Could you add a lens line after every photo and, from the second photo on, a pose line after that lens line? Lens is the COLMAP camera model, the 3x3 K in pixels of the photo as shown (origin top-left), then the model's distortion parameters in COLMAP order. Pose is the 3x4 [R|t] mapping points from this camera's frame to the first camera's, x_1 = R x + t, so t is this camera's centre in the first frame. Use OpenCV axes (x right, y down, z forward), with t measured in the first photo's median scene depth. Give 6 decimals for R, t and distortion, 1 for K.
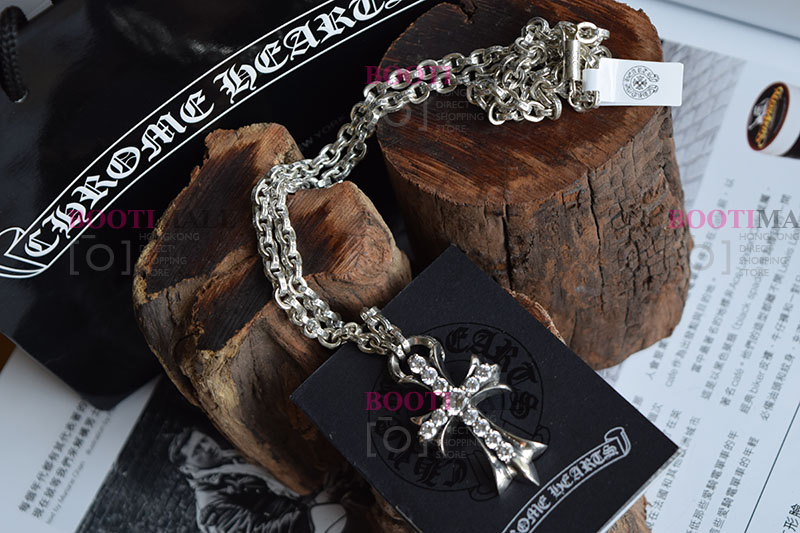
lens RADIAL K [[1716.5, 0, 400.0], [0, 1716.5, 266.5], [0, 0, 1]] dist [0.007711, 0.564856]
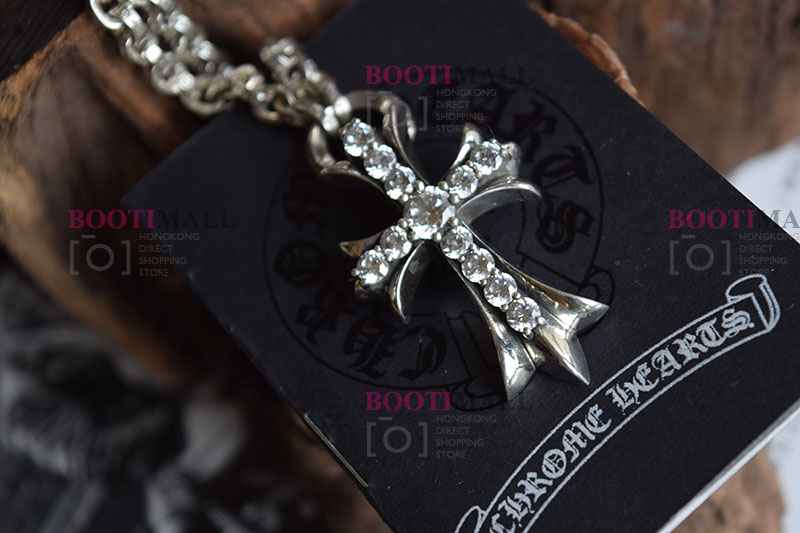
lens RADIAL K [[1716.5, 0, 400.0], [0, 1716.5, 266.5], [0, 0, 1]] dist [0.007711, 0.564856]
pose [[0.999214, 0.038350, -0.010037, 0.029492], [-0.037646, 0.997314, 0.062829, 0.063051], [0.012419, -0.062401, 0.997974, 0.496323]]
